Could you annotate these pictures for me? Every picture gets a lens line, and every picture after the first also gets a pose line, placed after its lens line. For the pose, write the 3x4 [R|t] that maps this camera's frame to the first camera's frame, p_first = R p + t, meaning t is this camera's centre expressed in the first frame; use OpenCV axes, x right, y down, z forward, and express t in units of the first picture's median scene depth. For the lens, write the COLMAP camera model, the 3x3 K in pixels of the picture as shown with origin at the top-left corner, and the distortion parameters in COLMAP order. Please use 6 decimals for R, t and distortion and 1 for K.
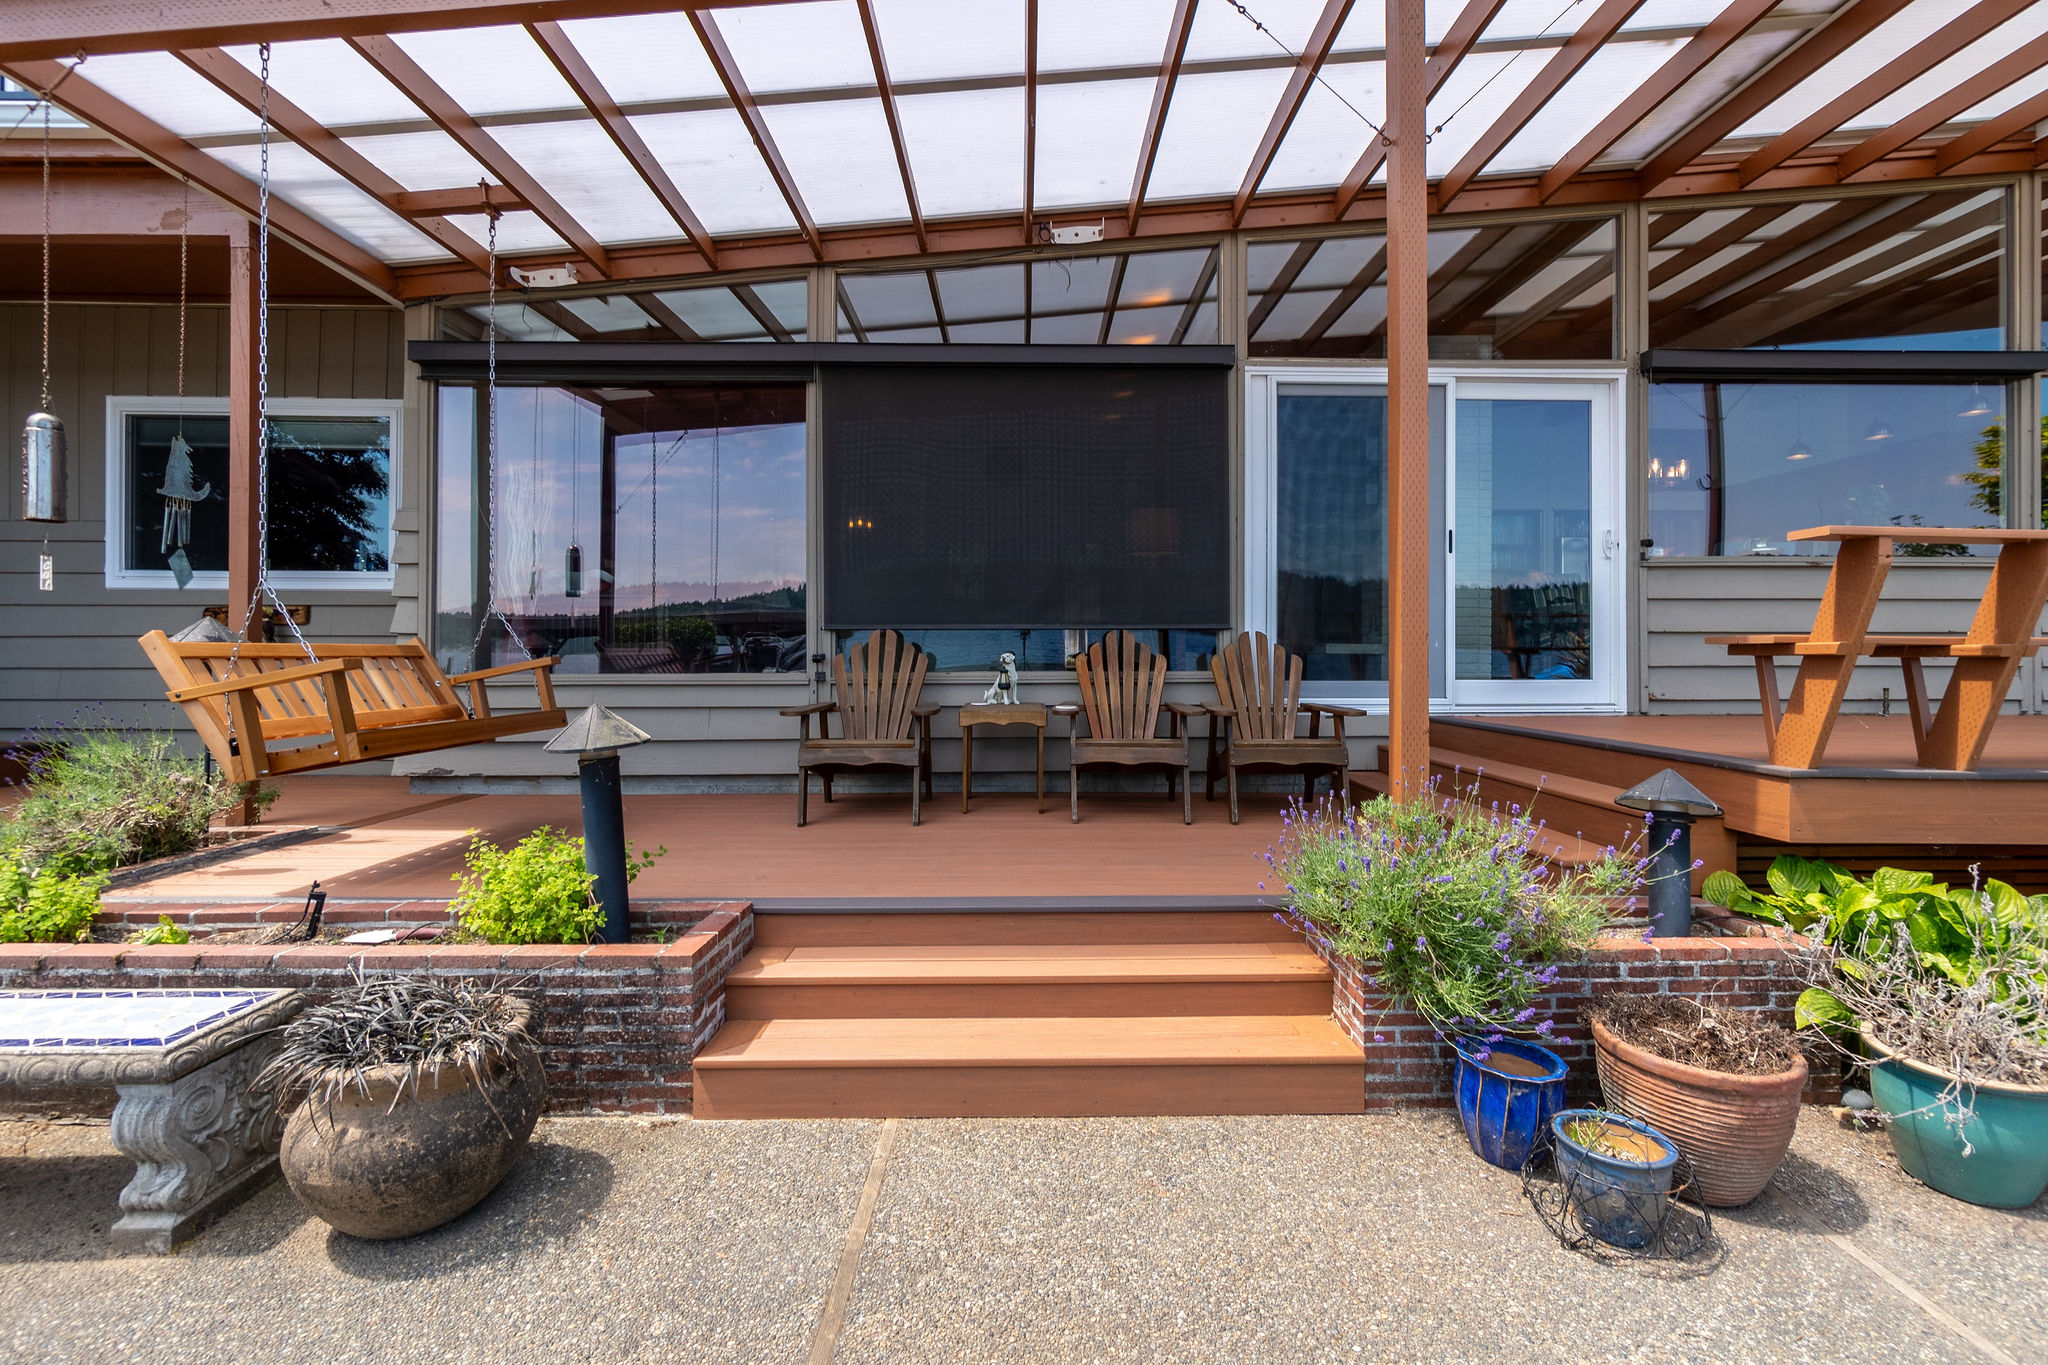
lens RADIAL K [[888.8, 0, 1038.8], [0, 888.8, 652.4], [0, 0, 1]] dist [-0.006257, 0.001034]
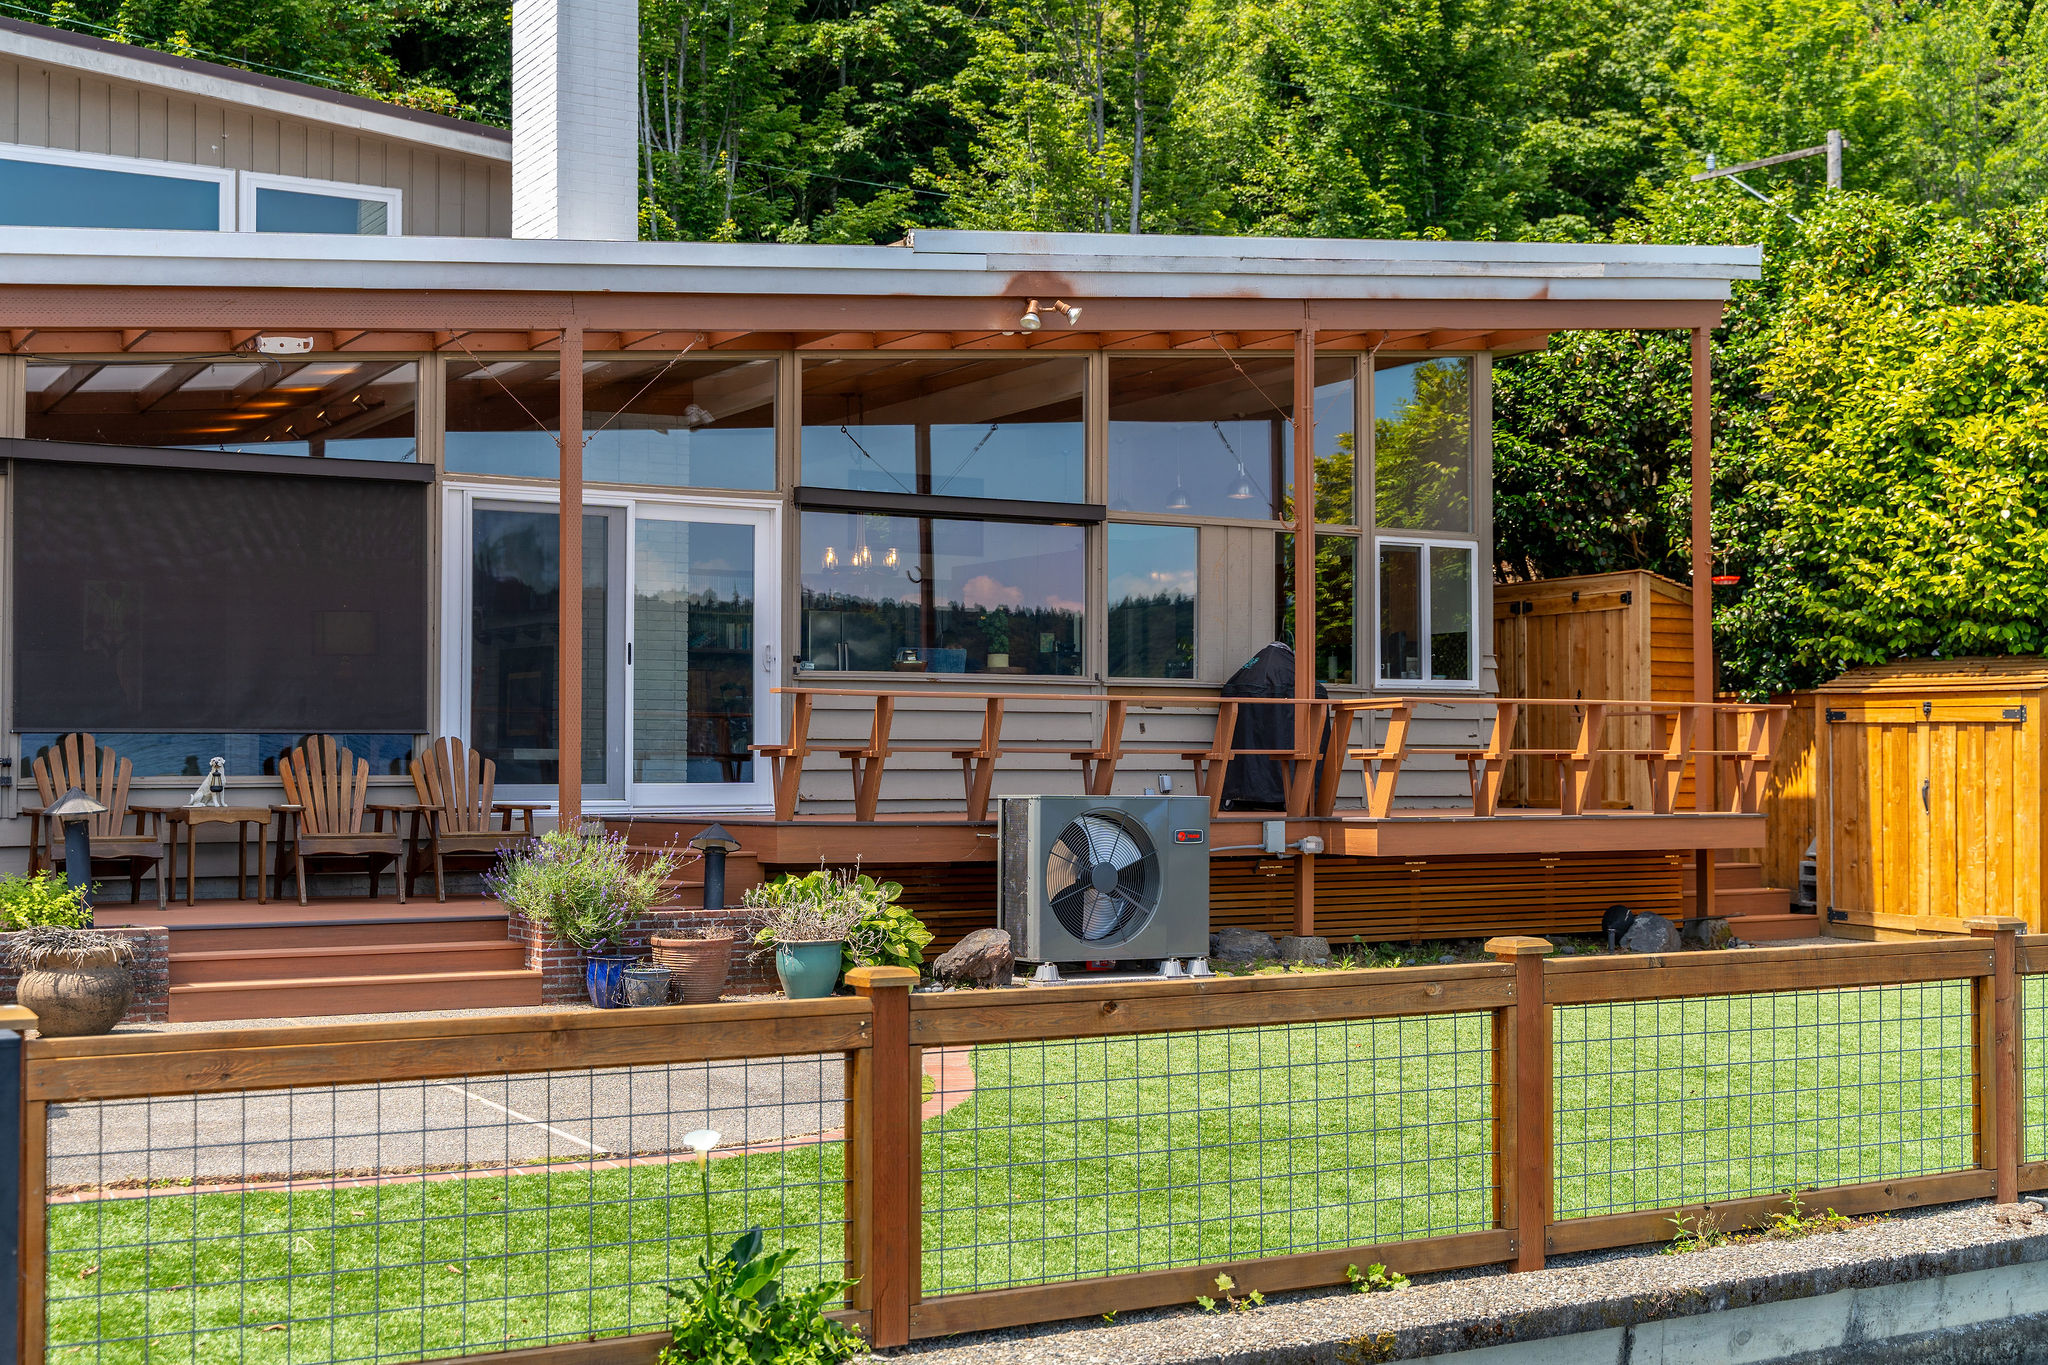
lens RADIAL K [[2575.9, 0, 1007.1], [0, 2575.9, 691.0], [0, 0, 1]] dist [-0.007971, 0.000000]
pose [[0.871770, 0.013278, 0.489735, -0.840013], [0.002001, 0.999528, -0.030662, 0.020761], [-0.489911, 0.027710, 0.871332, -2.457191]]
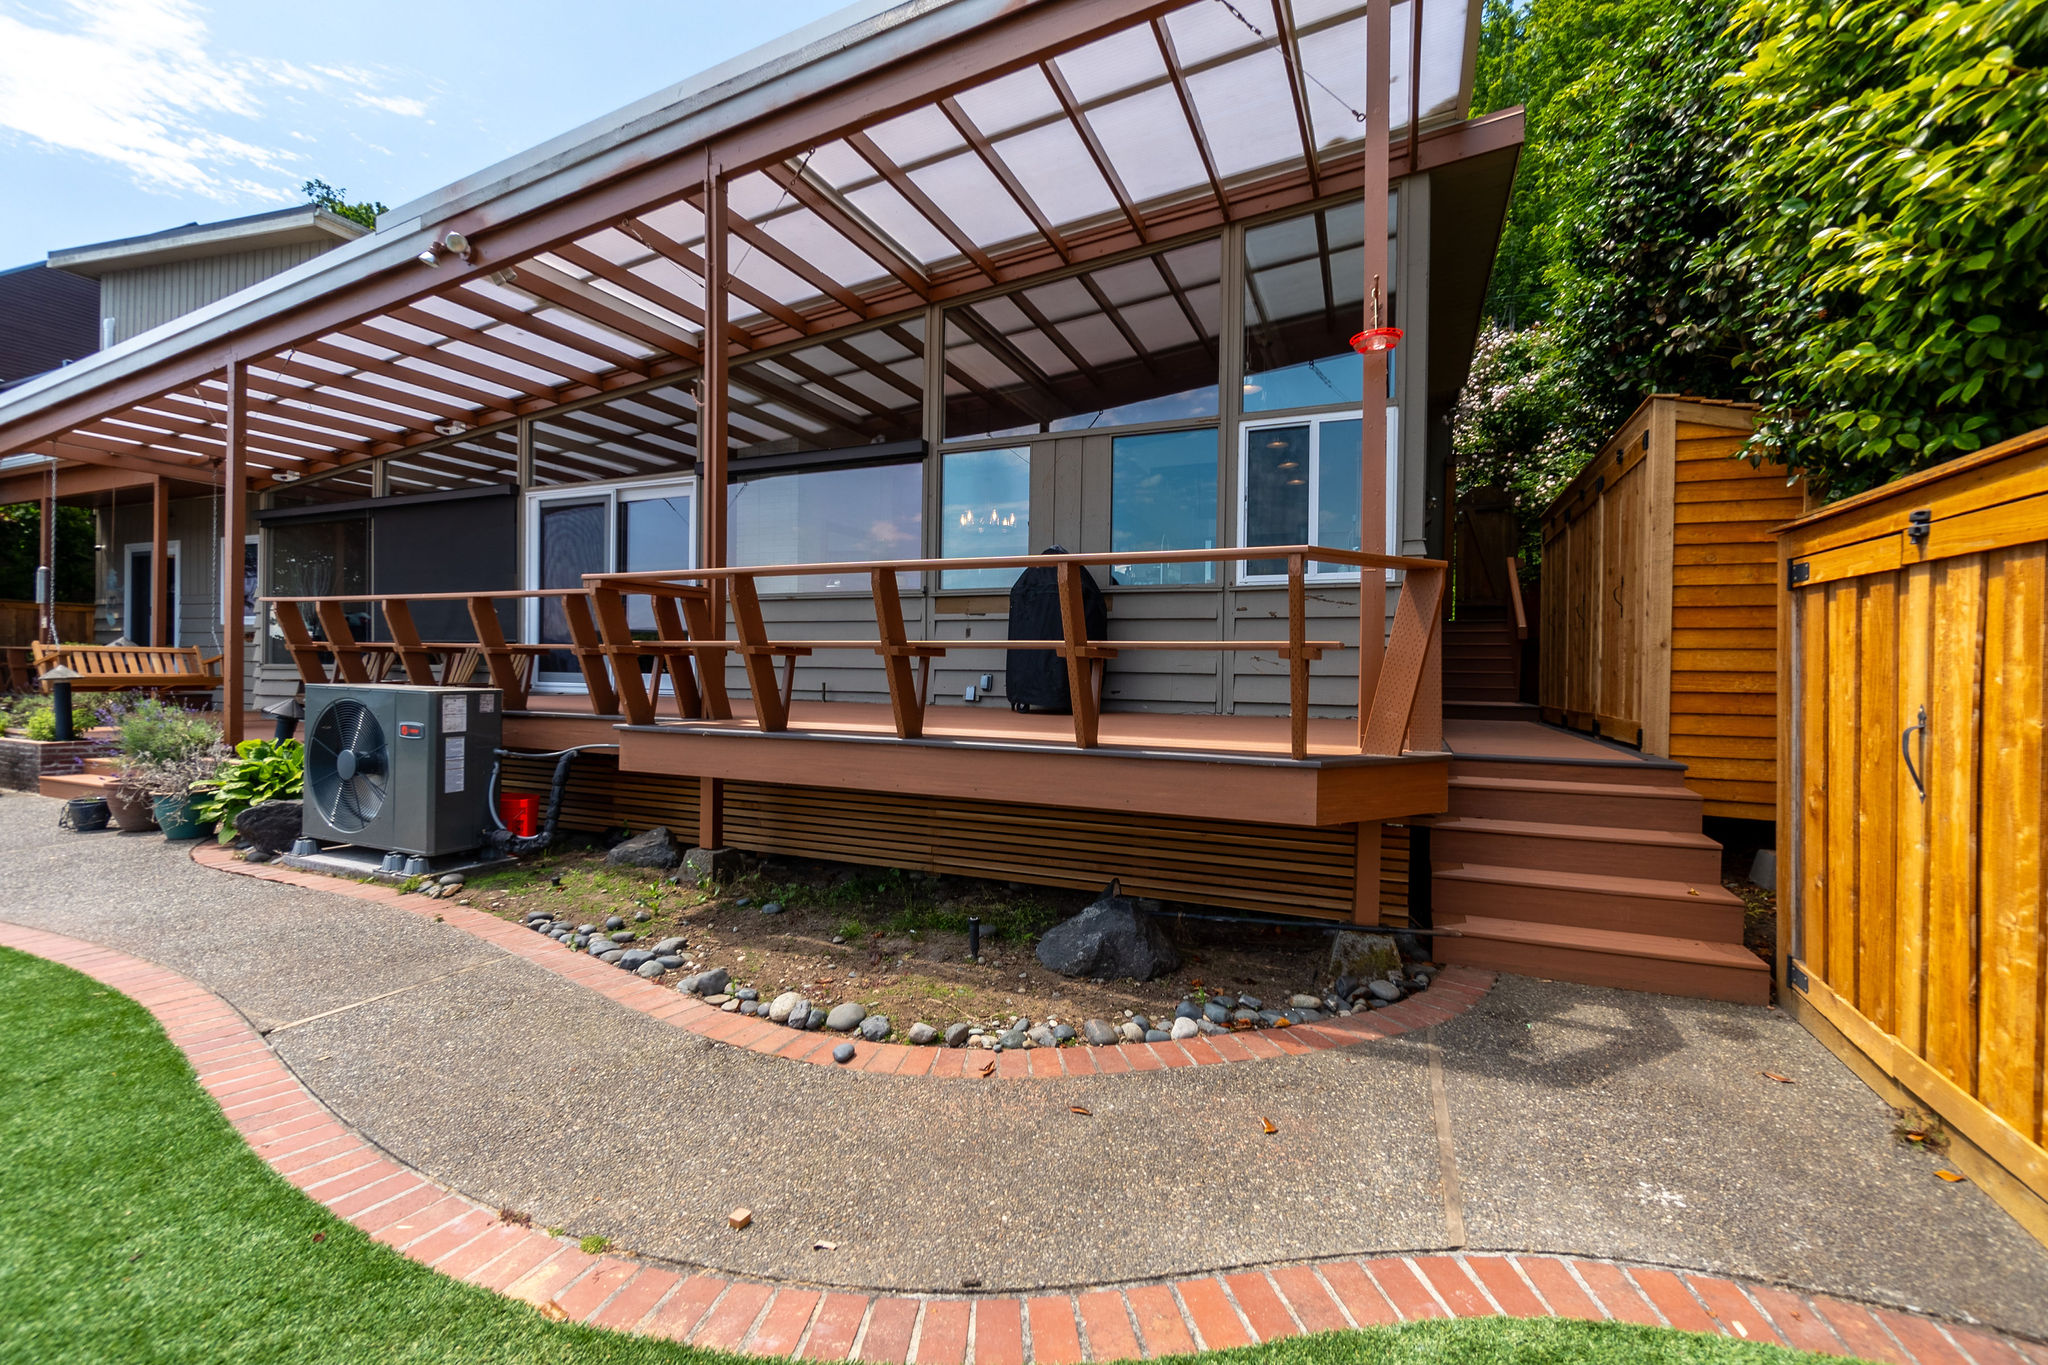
lens RADIAL K [[888.8, 0, 1020.9], [0, 888.8, 675.2], [0, 0, 1]] dist [-0.006257, 0.001034]
pose [[0.908576, 0.013664, -0.417495, 2.339337], [-0.012753, 0.999906, 0.004971, 0.021680], [0.417524, 0.000808, 0.908666, -0.214584]]
